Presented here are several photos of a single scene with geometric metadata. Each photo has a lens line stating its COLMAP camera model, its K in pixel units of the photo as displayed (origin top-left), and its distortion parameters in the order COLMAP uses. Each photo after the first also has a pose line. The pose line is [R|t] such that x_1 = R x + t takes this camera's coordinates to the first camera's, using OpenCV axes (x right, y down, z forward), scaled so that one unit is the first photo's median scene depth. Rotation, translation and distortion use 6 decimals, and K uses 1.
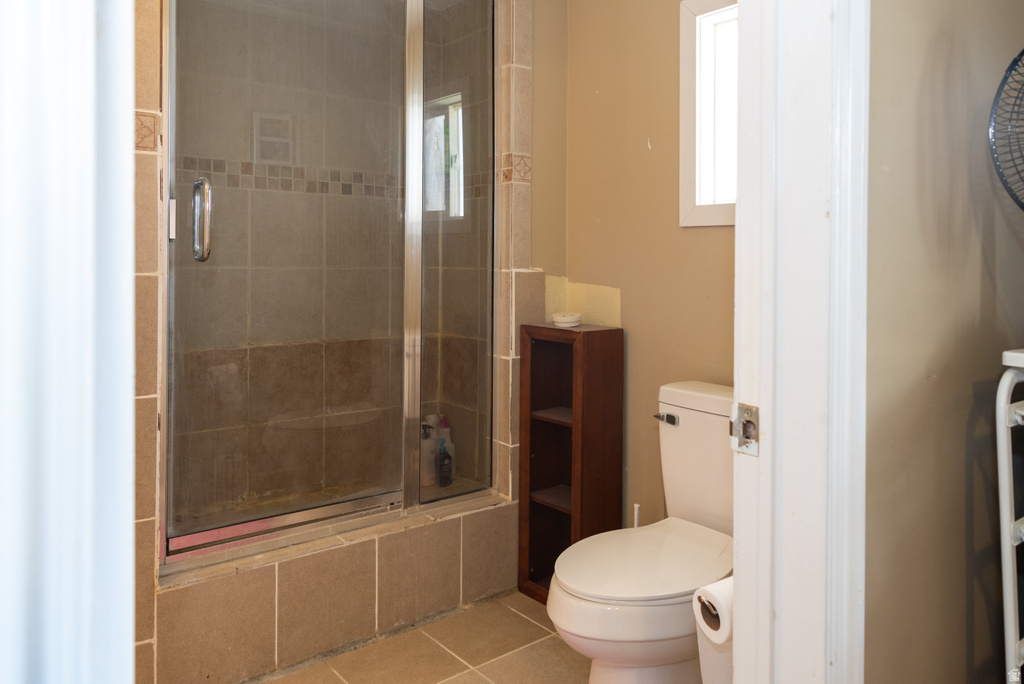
lens RADIAL K [[725.0, 0, 515.3], [0, 725.0, 277.2], [0, 0, 1]] dist [0.004944, 0.000466]
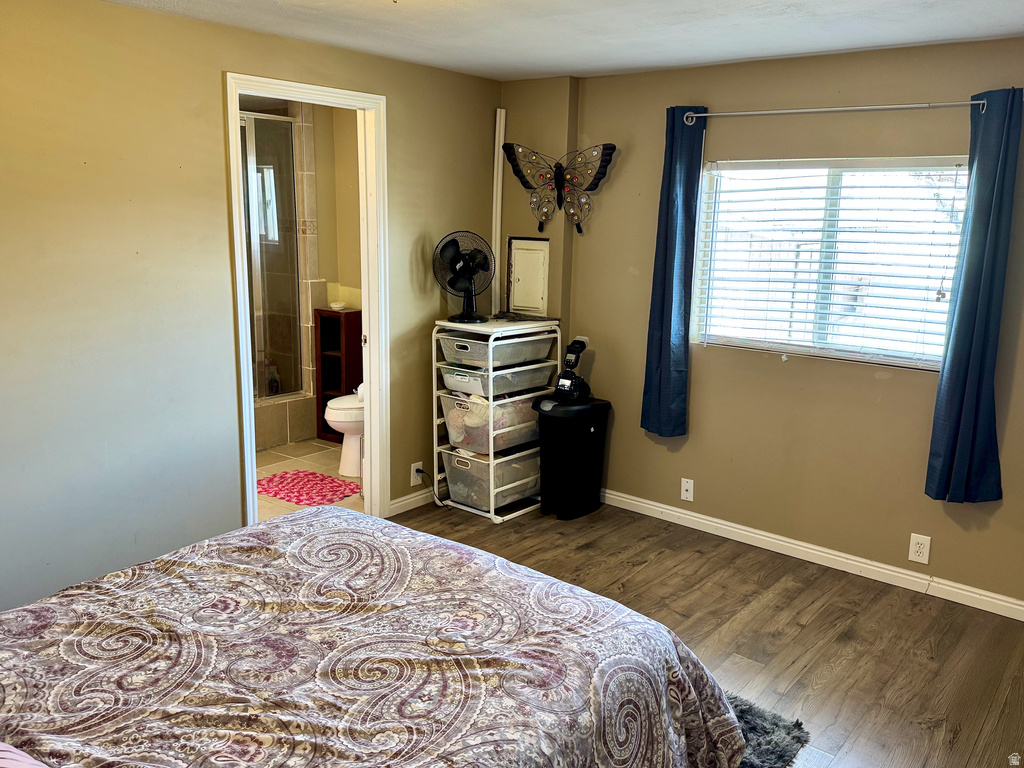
lens RADIAL K [[719.8, 0, 511.1], [0, 719.8, 364.4], [0, 0, 1]] dist [0.122790, -0.165142]
pose [[0.969251, -0.031719, 0.244023, 0.039336], [-0.008591, 0.986691, 0.162377, -0.110745], [-0.245926, -0.159481, 0.956079, -1.051787]]
